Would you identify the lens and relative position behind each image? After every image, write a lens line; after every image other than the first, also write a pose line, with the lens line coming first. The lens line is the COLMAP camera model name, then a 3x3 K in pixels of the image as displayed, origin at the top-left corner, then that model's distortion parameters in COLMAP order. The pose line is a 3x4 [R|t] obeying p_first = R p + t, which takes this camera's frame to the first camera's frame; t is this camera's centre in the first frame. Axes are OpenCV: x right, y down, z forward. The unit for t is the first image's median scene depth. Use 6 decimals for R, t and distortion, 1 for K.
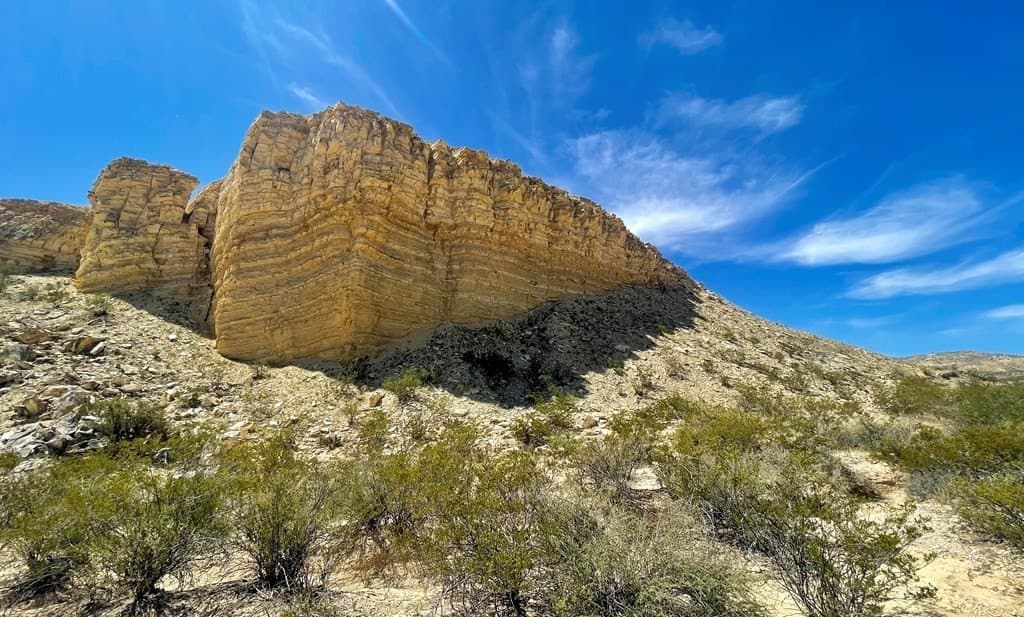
lens RADIAL K [[417.9, 0, 506.2], [0, 417.9, 295.3], [0, 0, 1]] dist [-0.007263, 0.001412]
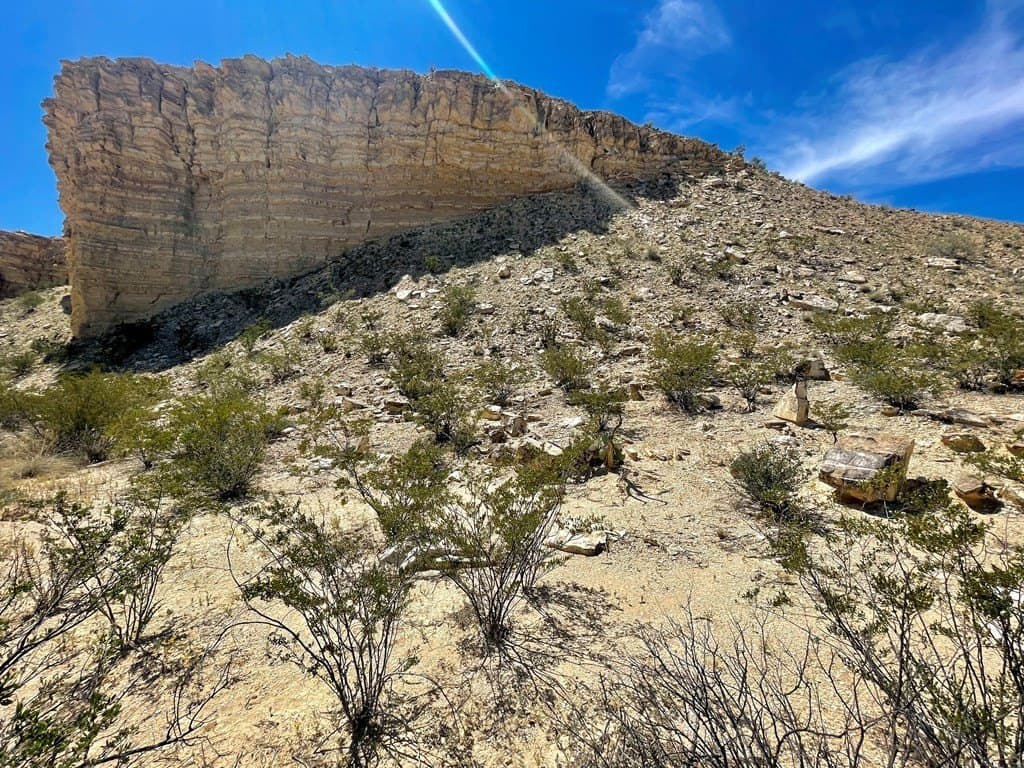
lens RADIAL K [[419.8, 0, 508.5], [0, 419.8, 384.3], [0, 0, 1]] dist [-0.008430, -0.000679]
pose [[0.859484, 0.012773, -0.511004, 0.755448], [0.151357, 0.948498, 0.278285, 0.089983], [0.488241, -0.316525, 0.813285, 0.413923]]
